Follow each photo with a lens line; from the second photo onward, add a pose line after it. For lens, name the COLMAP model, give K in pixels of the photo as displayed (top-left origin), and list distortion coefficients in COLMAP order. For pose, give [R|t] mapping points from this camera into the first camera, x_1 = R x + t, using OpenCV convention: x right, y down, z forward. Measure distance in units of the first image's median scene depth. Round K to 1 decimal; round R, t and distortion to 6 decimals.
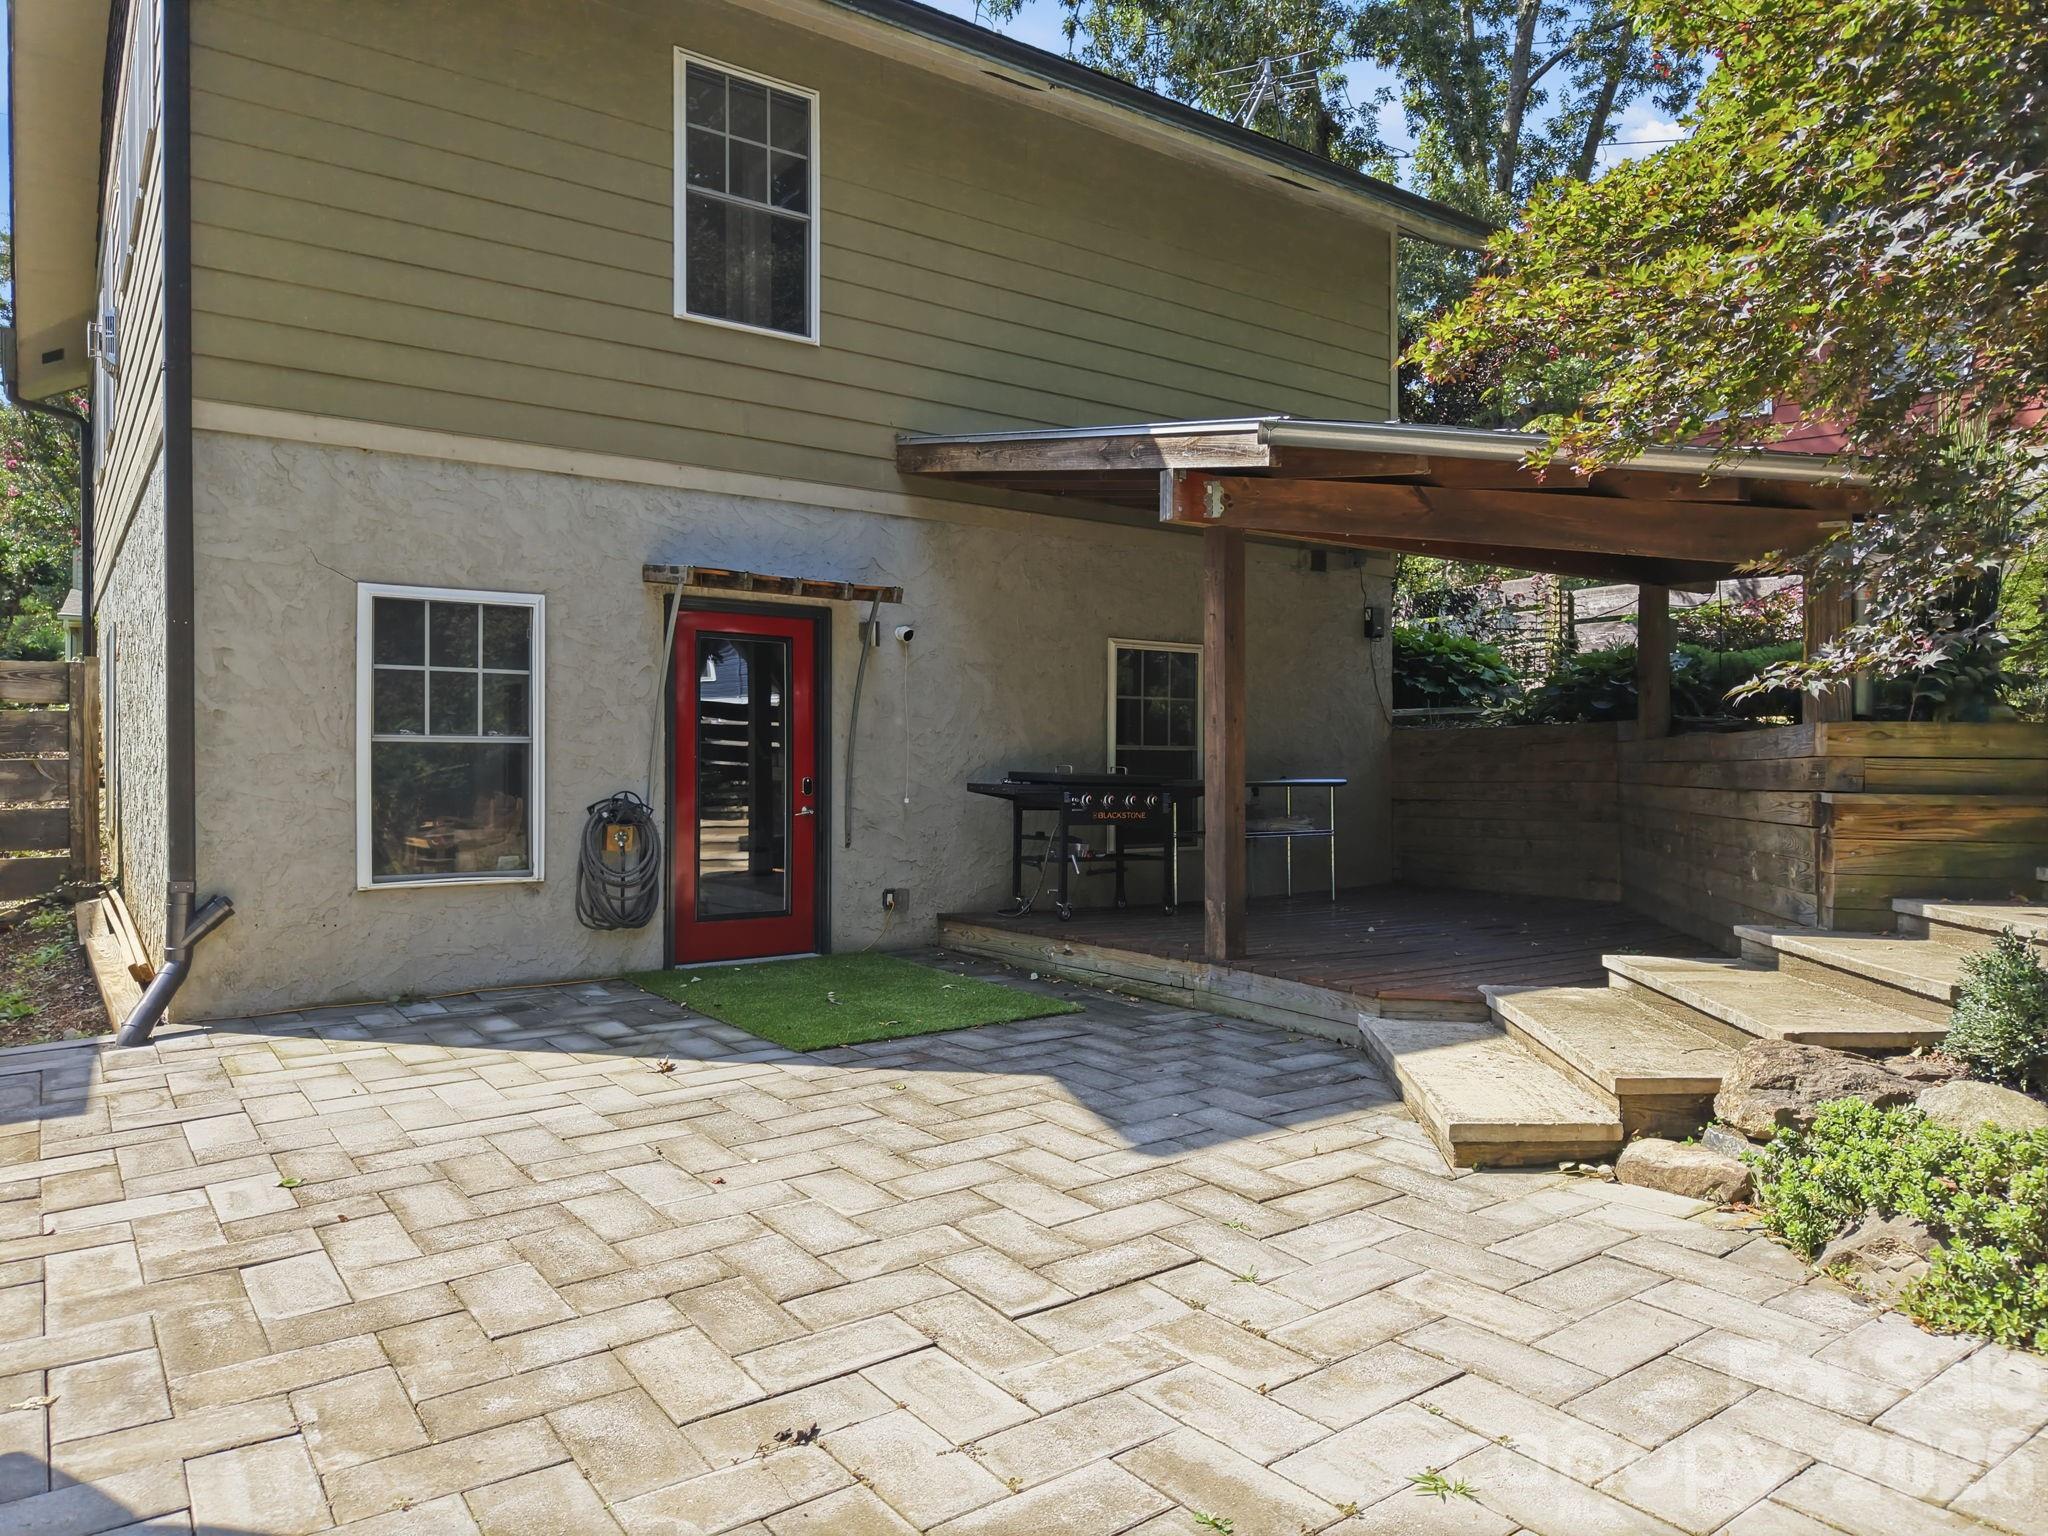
lens RADIAL K [[1323.6, 0, 1028.6], [0, 1323.6, 778.4], [0, 0, 1]] dist [0.024858, -0.022696]
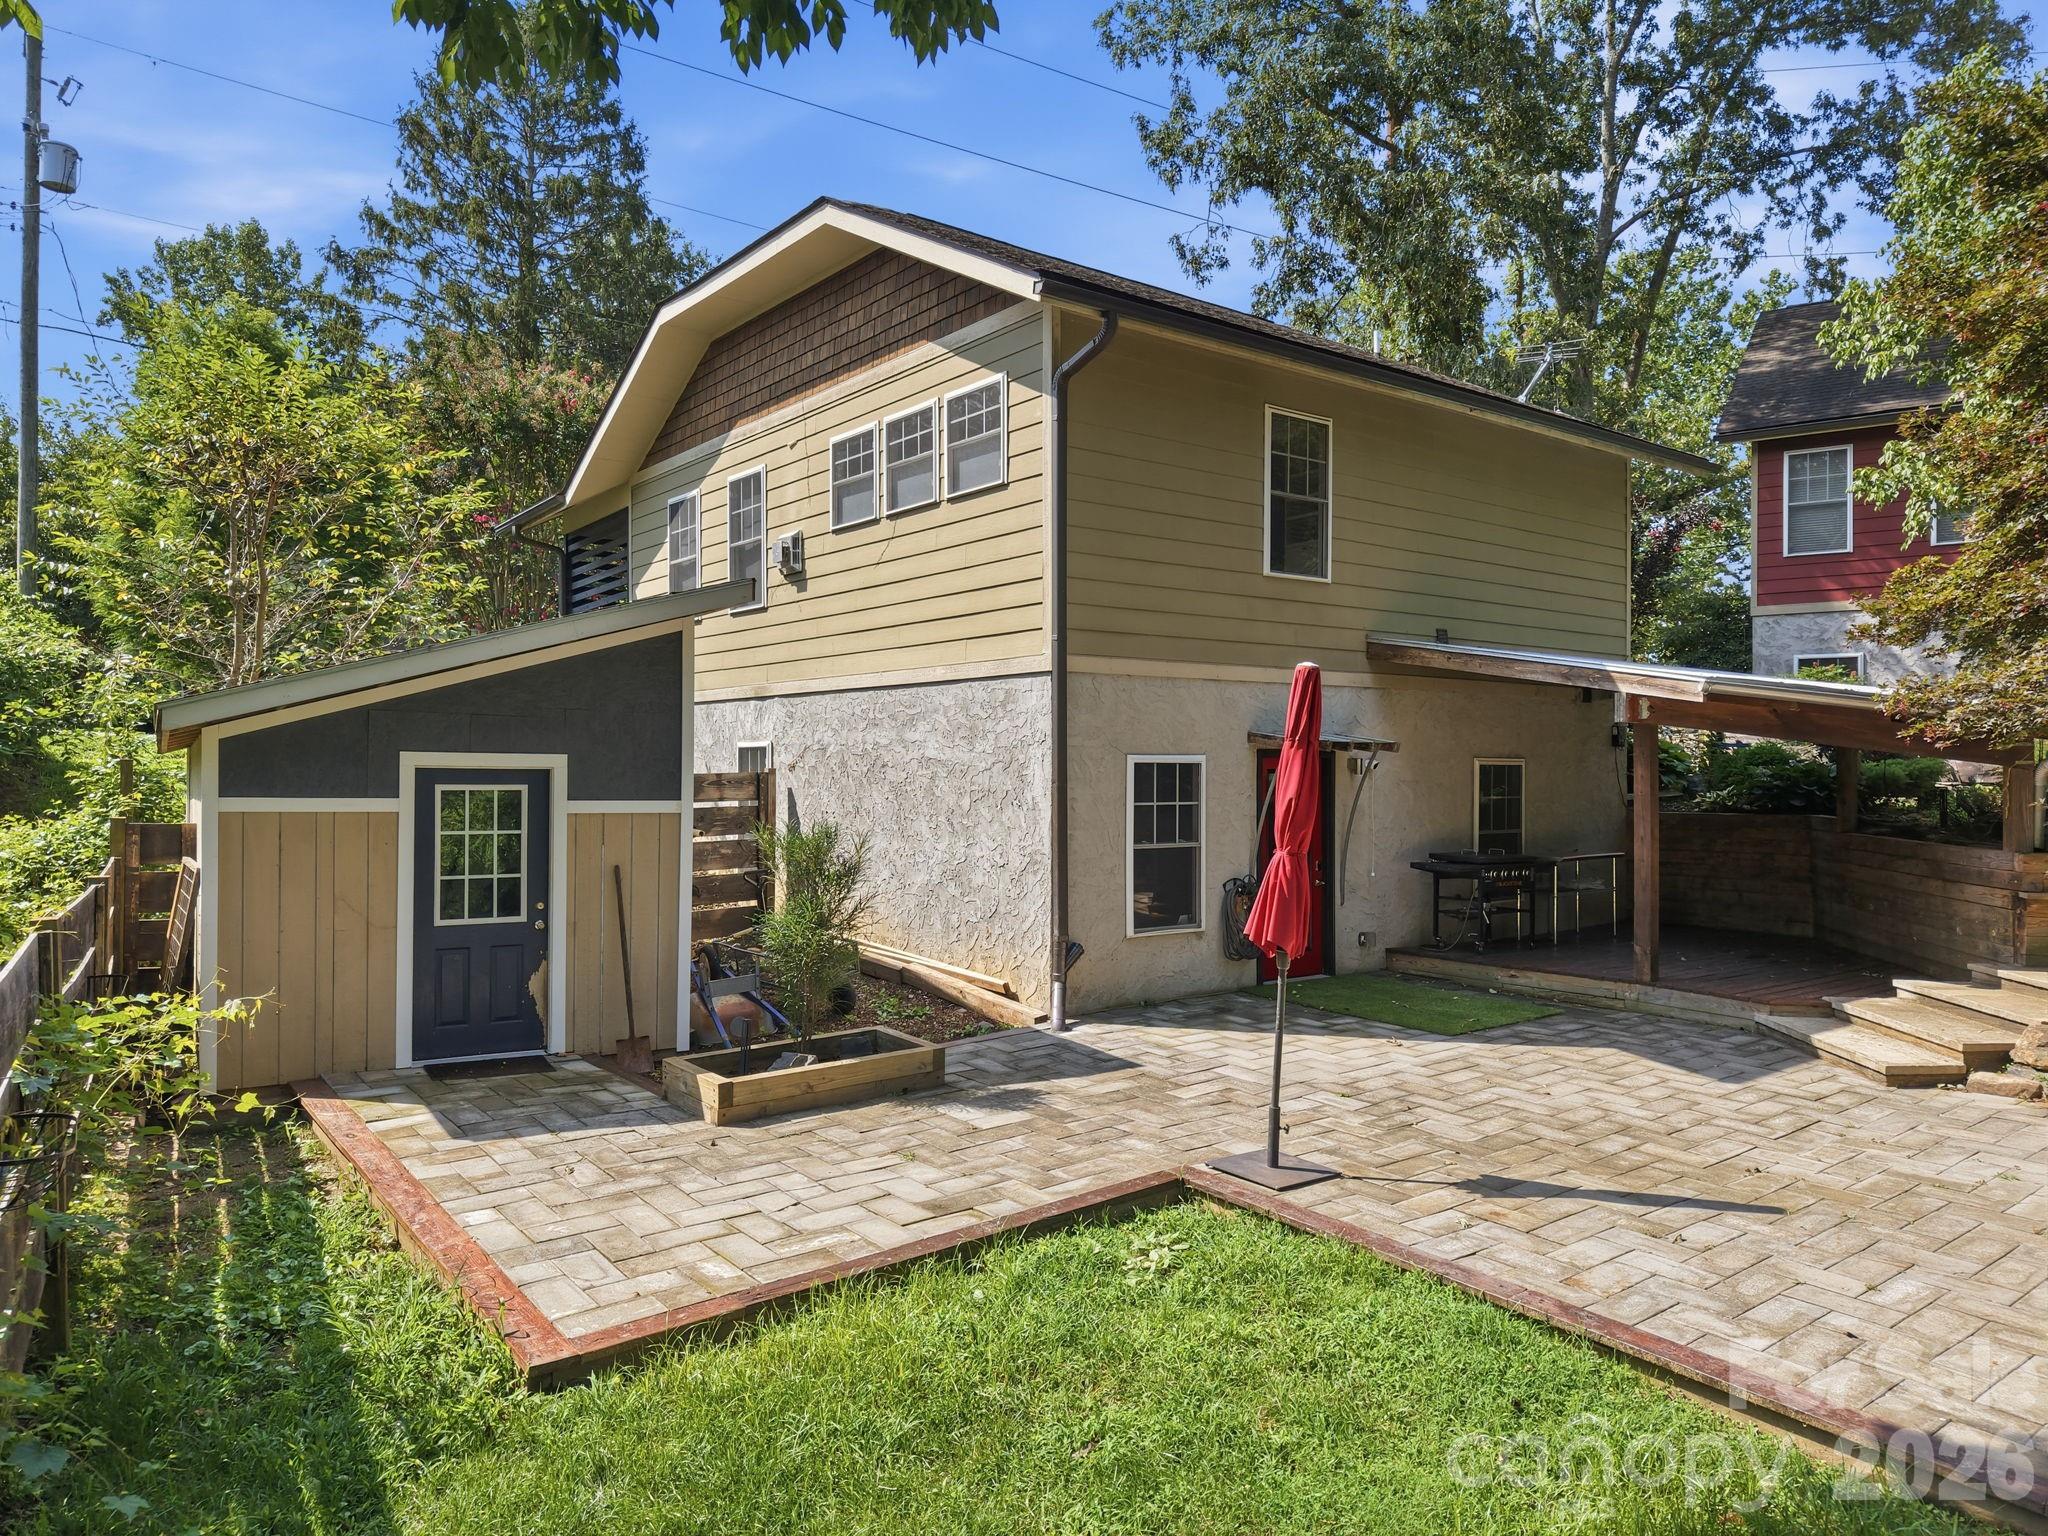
lens RADIAL K [[1323.6, 0, 1034.8], [0, 1323.6, 770.3], [0, 0, 1]] dist [0.024858, -0.022696]
pose [[0.999392, 0.002383, 0.034775, -0.613404], [-0.002163, 0.999978, -0.006349, -0.105371], [-0.034790, 0.006270, 0.999375, -0.588215]]
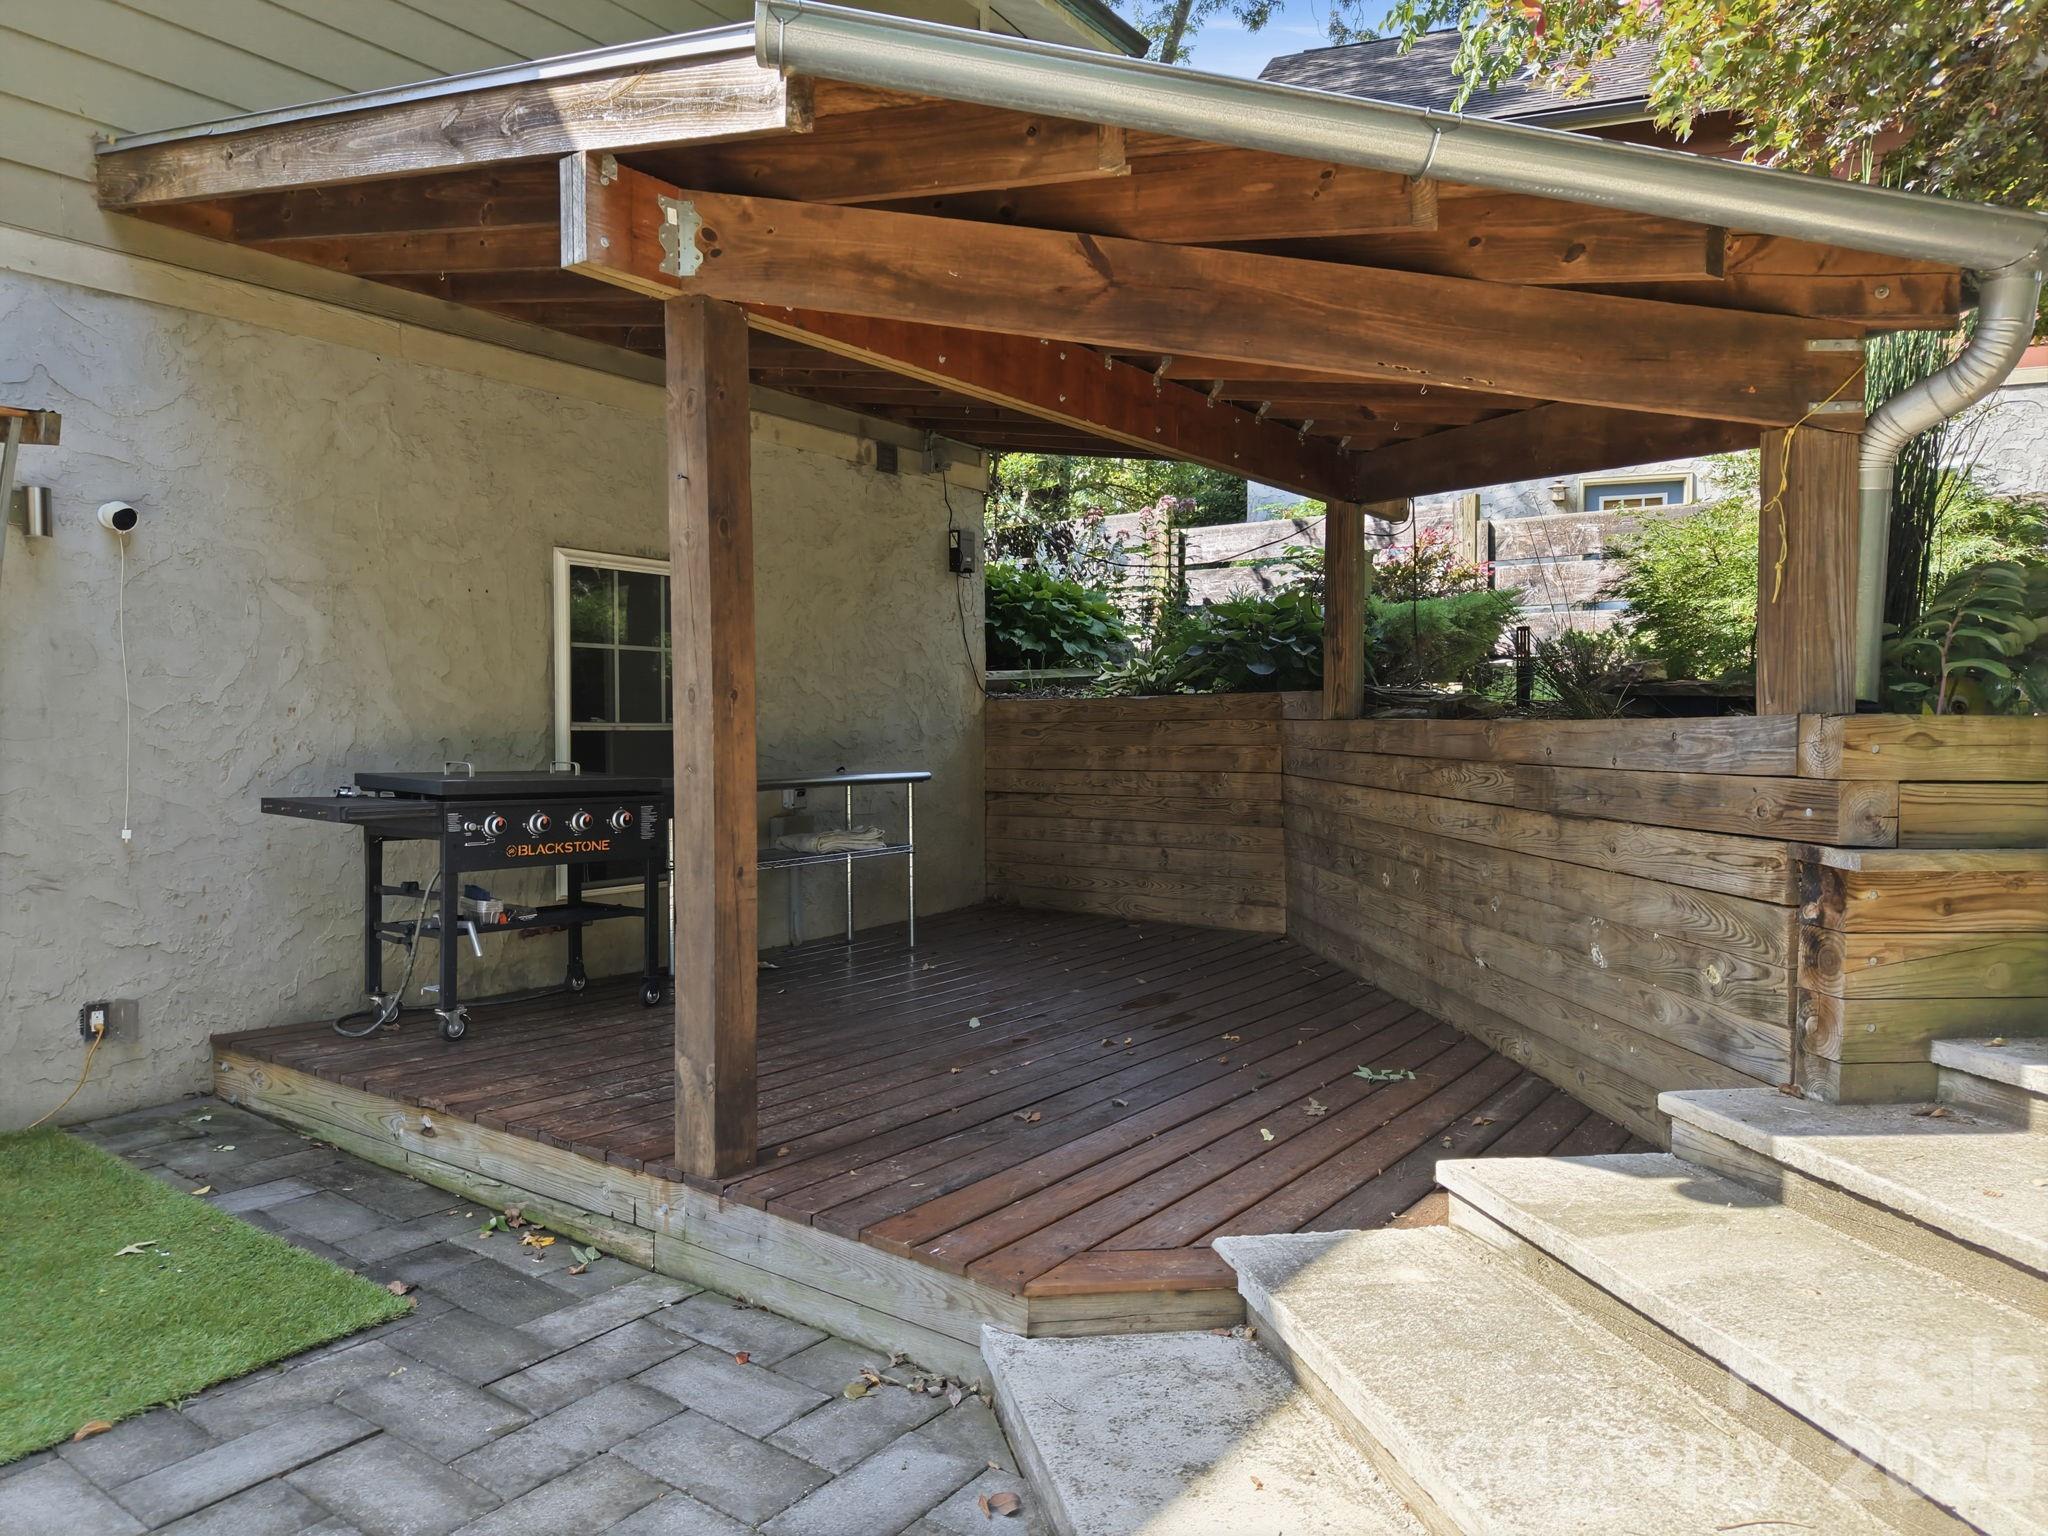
lens RADIAL K [[1323.6, 0, 1007.4], [0, 1323.6, 774.1], [0, 0, 1]] dist [0.024858, -0.022696]
pose [[0.952857, -0.011033, 0.303220, 0.091987], [0.001642, 0.999512, 0.031209, -0.026357], [-0.303416, -0.029240, 0.952409, 0.439263]]
